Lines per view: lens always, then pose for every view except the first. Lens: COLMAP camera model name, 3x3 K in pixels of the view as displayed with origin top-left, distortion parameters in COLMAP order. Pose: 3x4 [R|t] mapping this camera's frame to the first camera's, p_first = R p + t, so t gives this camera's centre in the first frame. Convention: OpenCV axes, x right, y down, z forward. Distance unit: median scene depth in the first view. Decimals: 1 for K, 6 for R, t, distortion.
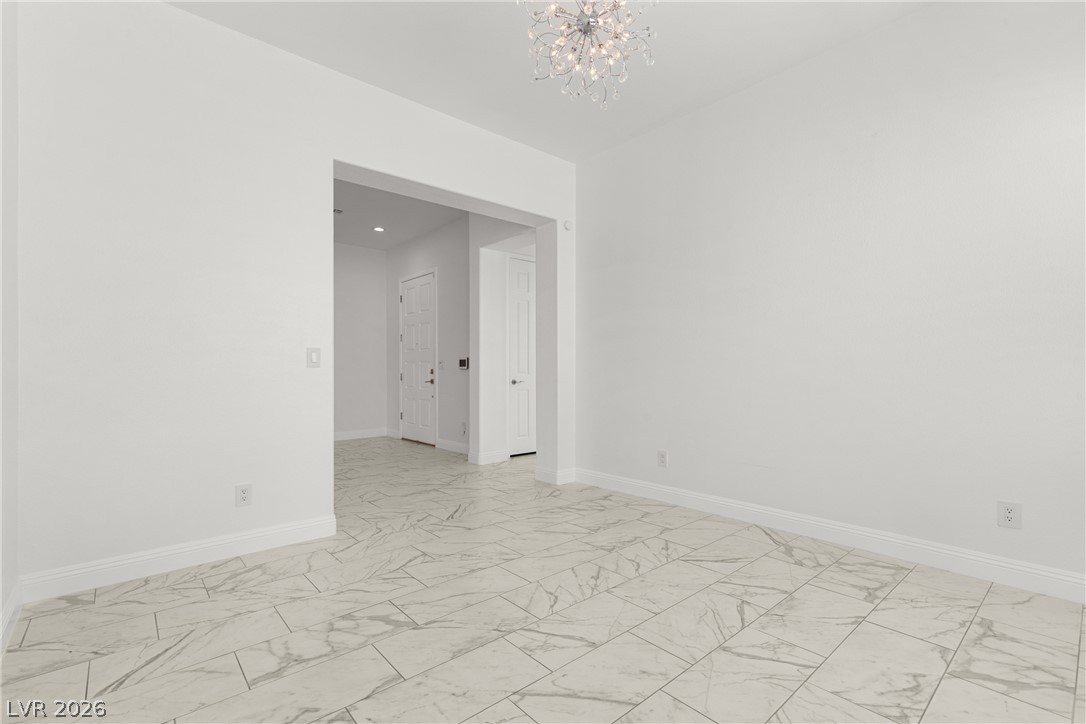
lens RADIAL K [[487.0, 0, 542.5], [0, 487.0, 365.7], [0, 0, 1]] dist [0.010229, -0.002663]
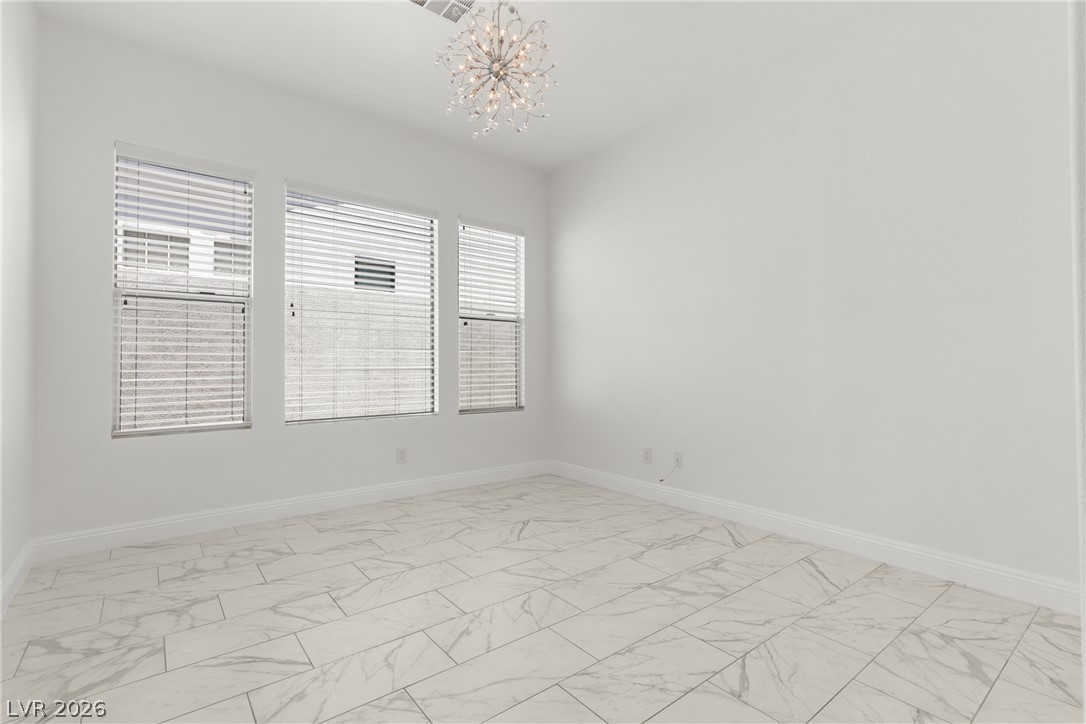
lens RADIAL K [[487.0, 0, 542.3], [0, 487.0, 364.4], [0, 0, 1]] dist [0.010229, -0.002663]
pose [[-0.998520, 0.005710, 0.054076, -0.065833], [0.004833, 0.999855, -0.016335, 0.019207], [-0.054162, -0.016049, -0.998403, 1.992932]]
